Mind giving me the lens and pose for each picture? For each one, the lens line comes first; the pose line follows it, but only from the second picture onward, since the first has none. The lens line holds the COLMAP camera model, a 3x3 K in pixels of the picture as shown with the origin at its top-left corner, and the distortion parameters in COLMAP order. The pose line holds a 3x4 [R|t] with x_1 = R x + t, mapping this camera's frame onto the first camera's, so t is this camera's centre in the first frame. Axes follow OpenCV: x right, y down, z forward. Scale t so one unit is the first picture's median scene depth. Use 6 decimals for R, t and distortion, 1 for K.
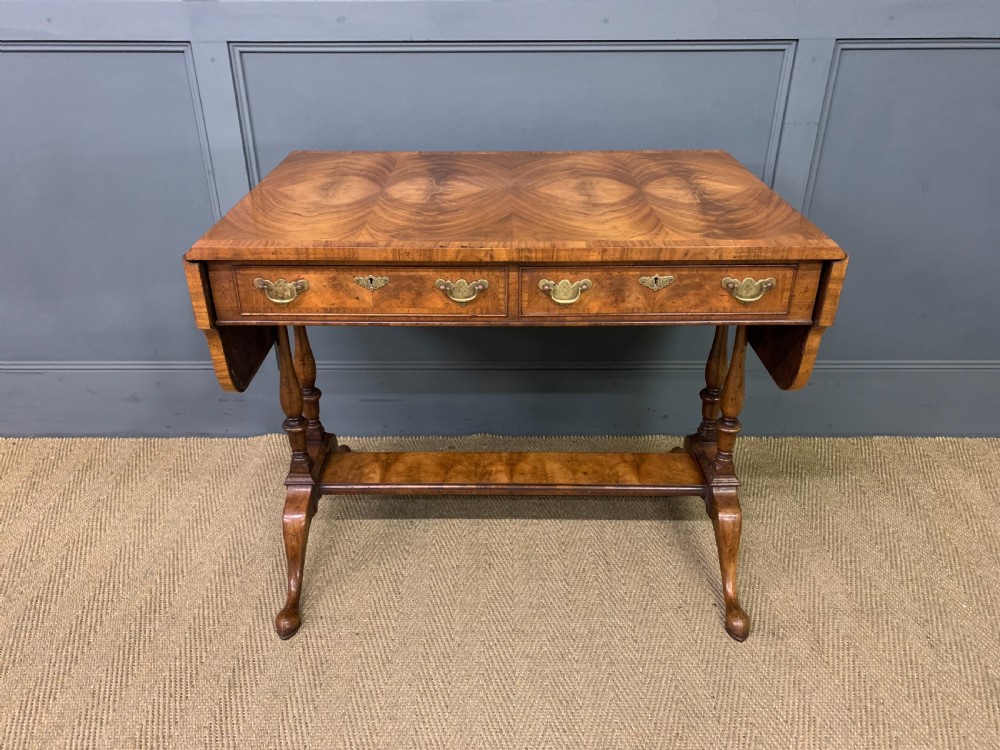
lens RADIAL K [[768.4, 0, 491.3], [0, 768.4, 370.0], [0, 0, 1]] dist [0.012511, -0.003681]
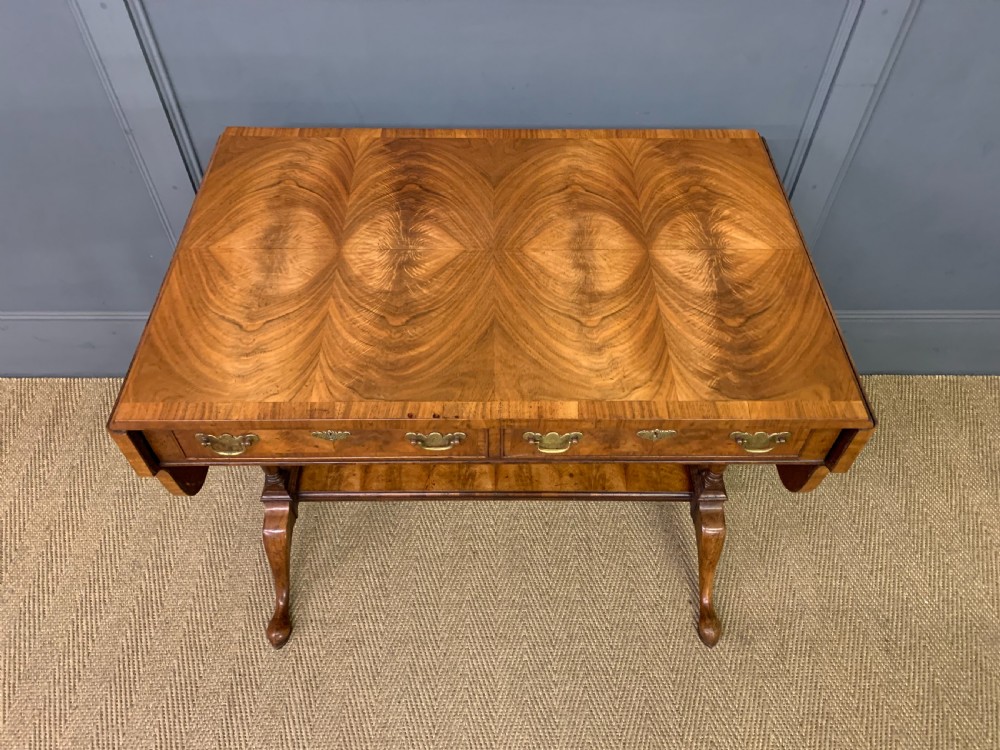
lens RADIAL K [[768.4, 0, 501.7], [0, 768.4, 366.1], [0, 0, 1]] dist [0.012511, -0.003681]
pose [[0.999740, -0.003955, 0.022465, 0.014158], [-0.004760, 0.926987, 0.375064, -0.403536], [-0.022308, -0.375073, 0.926727, 0.169636]]
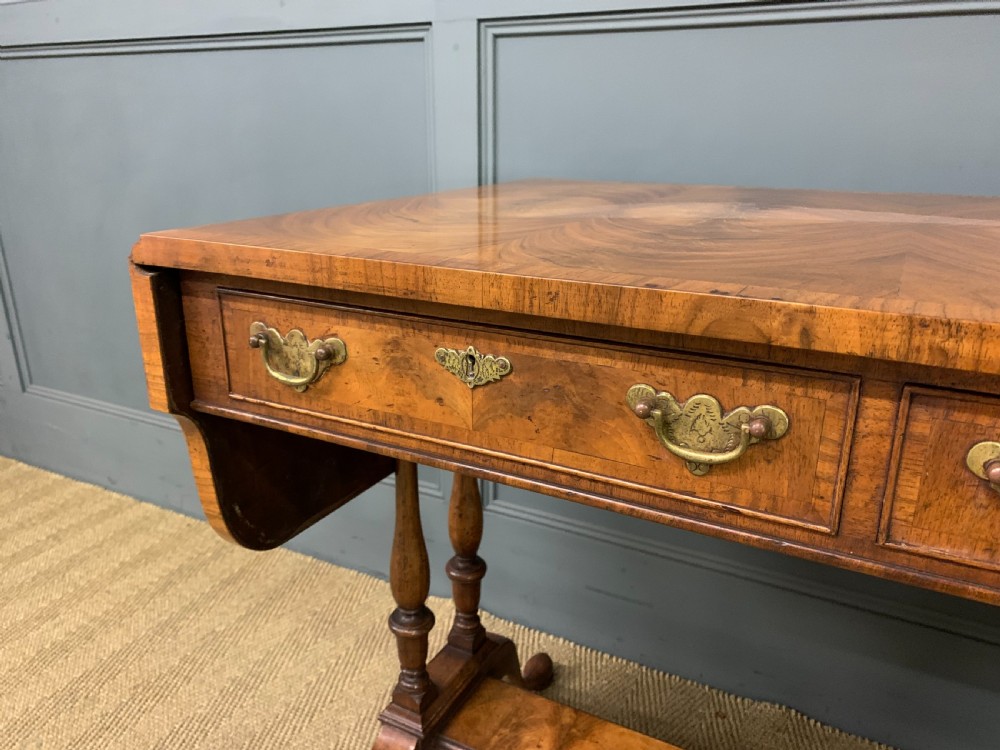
lens RADIAL K [[768.4, 0, 495.9], [0, 768.4, 380.5], [0, 0, 1]] dist [0.012511, -0.003681]
pose [[0.883322, 0.152293, -0.443339, 0.022404], [-0.222776, 0.968510, -0.111170, -0.051937], [0.412448, 0.196965, 0.889433, 0.516546]]
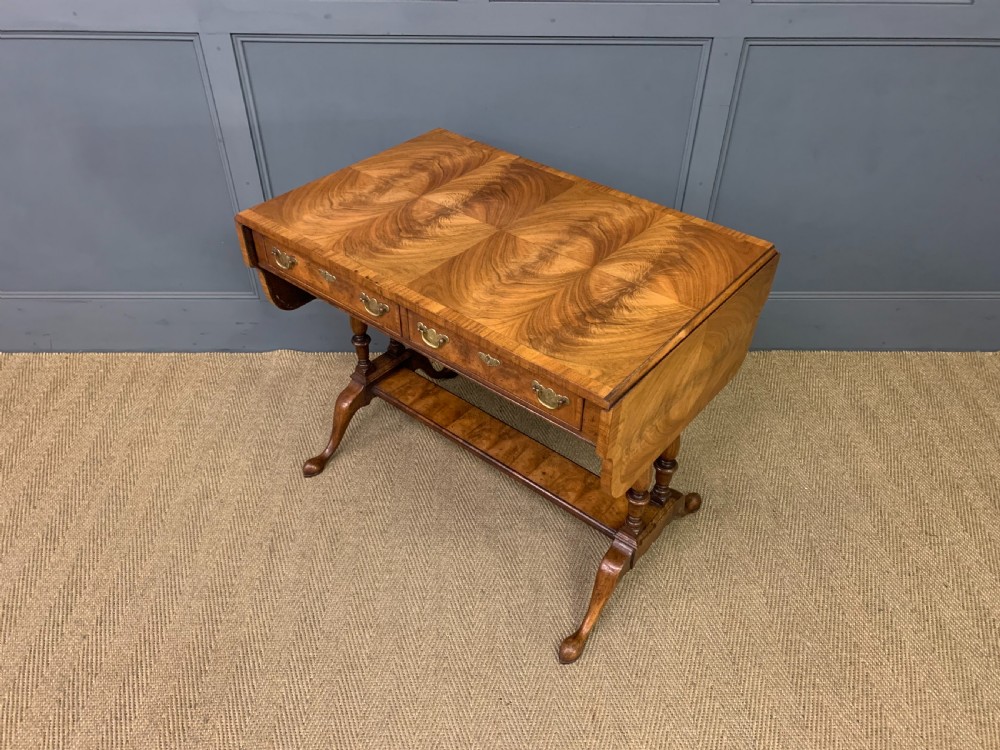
lens RADIAL K [[768.4, 0, 503.3], [0, 768.4, 381.3], [0, 0, 1]] dist [0.012511, -0.003681]
pose [[0.999488, -0.003639, 0.031800, 0.035764], [-0.002882, 0.979246, 0.202656, -0.163555], [-0.031877, -0.202644, 0.978734, -0.296240]]
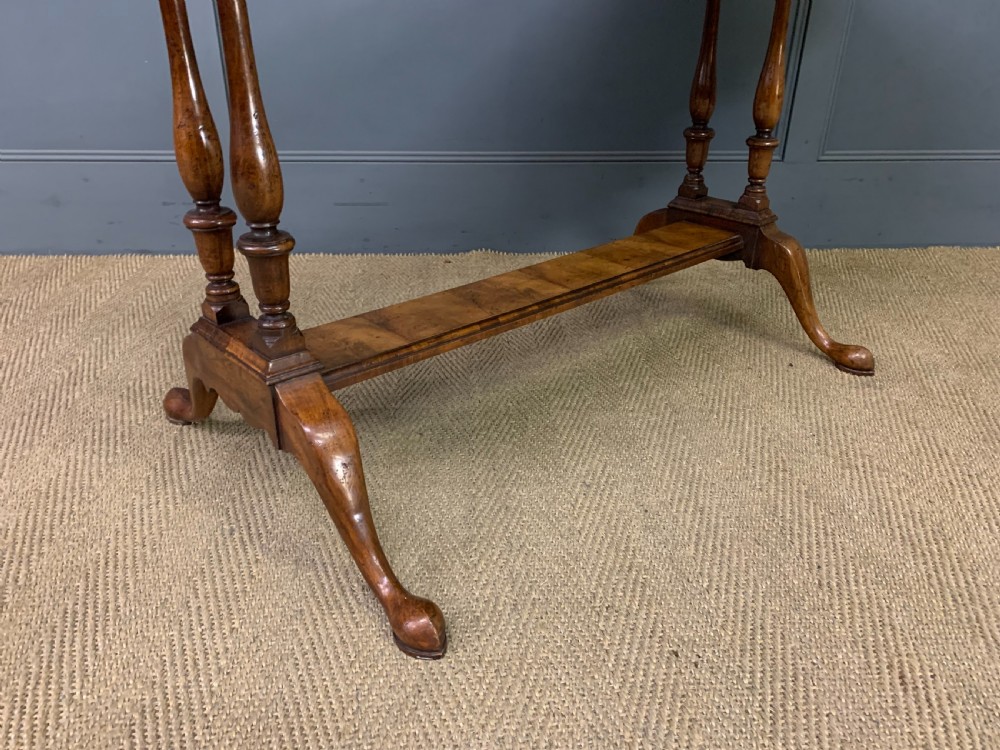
lens RADIAL K [[768.4, 0, 502.3], [0, 768.4, 381.0], [0, 0, 1]] dist [0.012511, -0.003681]
pose [[0.997581, -0.017183, 0.067358, -0.071230], [0.018747, 0.999568, -0.022652, 0.354159], [-0.066939, 0.023860, 0.997472, 0.226370]]
